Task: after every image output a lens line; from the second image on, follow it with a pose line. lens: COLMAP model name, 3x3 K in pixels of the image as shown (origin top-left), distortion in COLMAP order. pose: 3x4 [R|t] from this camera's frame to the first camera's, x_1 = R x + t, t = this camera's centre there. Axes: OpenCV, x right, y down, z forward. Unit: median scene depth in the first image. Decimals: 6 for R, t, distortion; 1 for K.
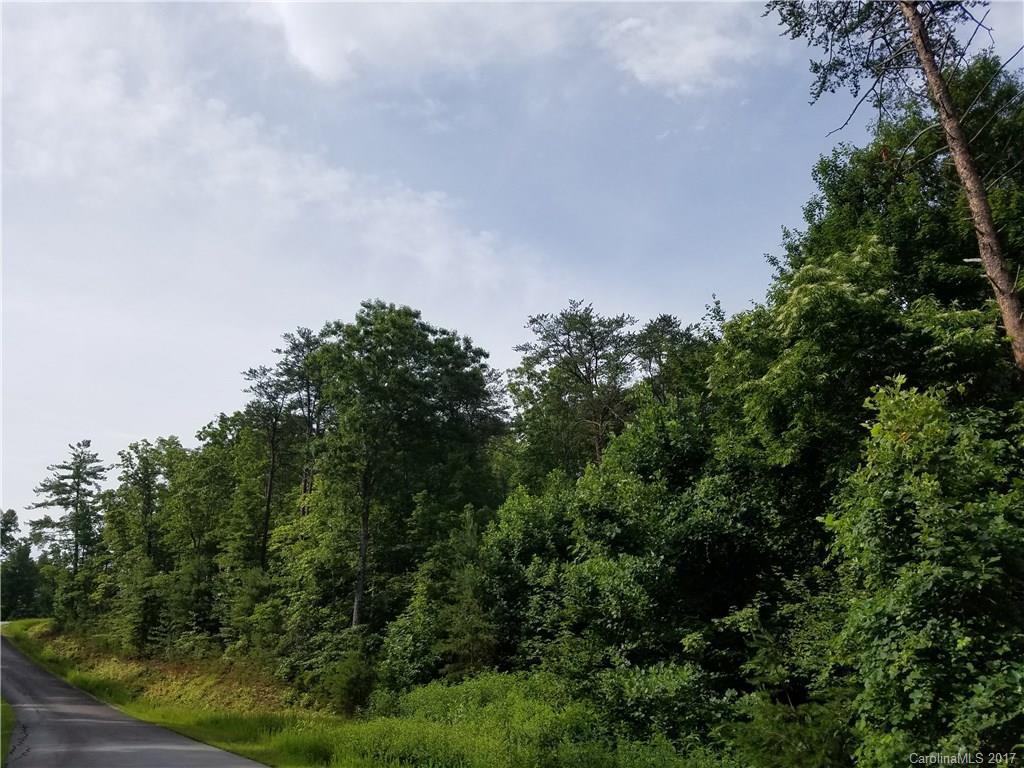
lens RADIAL K [[802.9, 0, 550.7], [0, 802.9, 398.7], [0, 0, 1]] dist [0.084919, -0.149611]
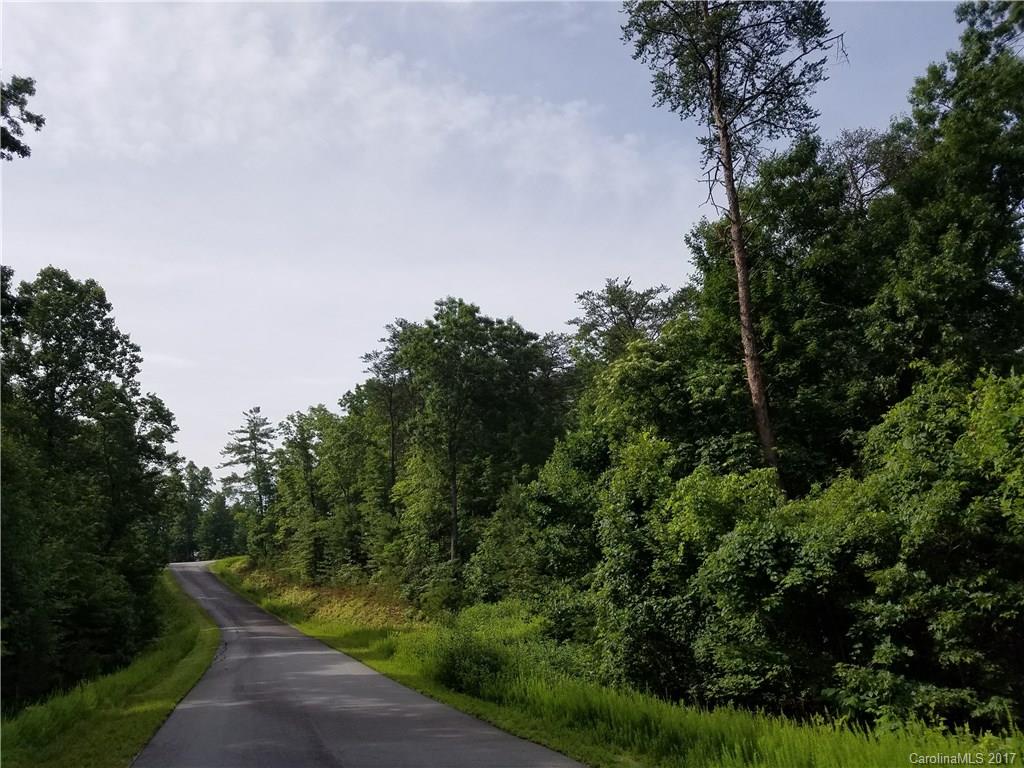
lens RADIAL K [[828.5, 0, 514.5], [0, 828.5, 416.9], [0, 0, 1]] dist [0.333119, -0.674419]
pose [[0.968601, -0.073693, -0.237448, 0.143208], [0.104432, 0.987317, 0.119582, -0.072638], [0.225624, -0.140625, 0.964012, -0.184347]]
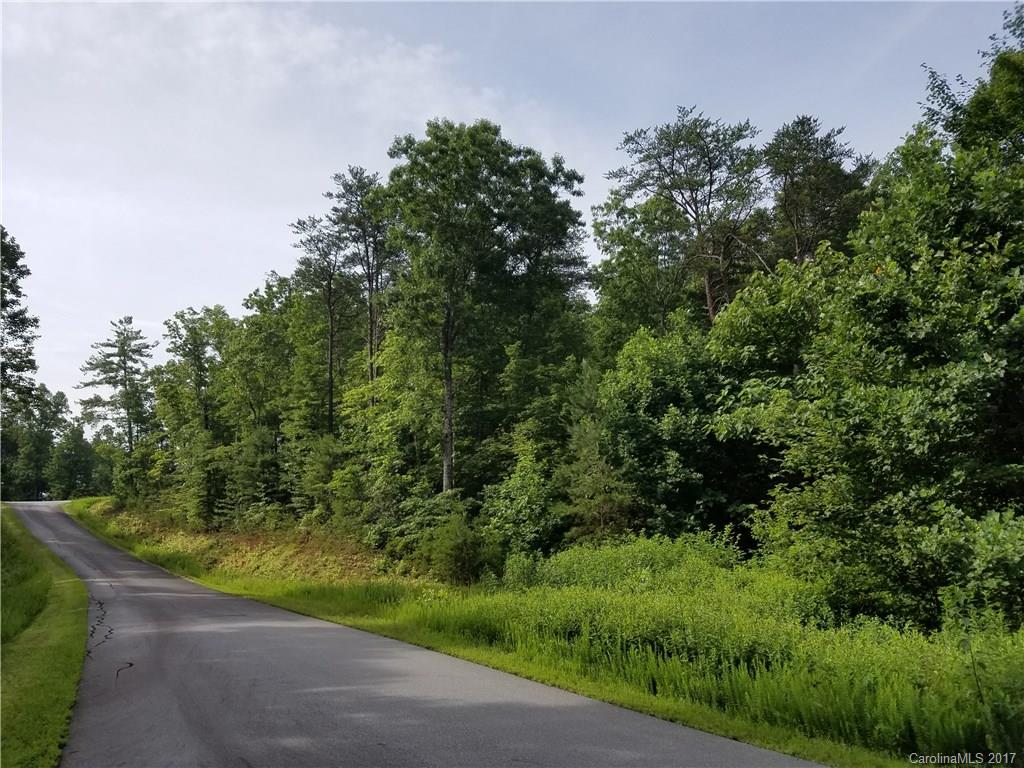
lens RADIAL K [[784.5, 0, 507.7], [0, 784.5, 428.3], [0, 0, 1]] dist [0.291966, -0.612304]
pose [[0.996654, -0.013529, -0.080609, -0.073984], [0.027506, 0.984202, 0.174900, 0.041901], [0.076969, -0.176532, 0.981281, 0.104981]]
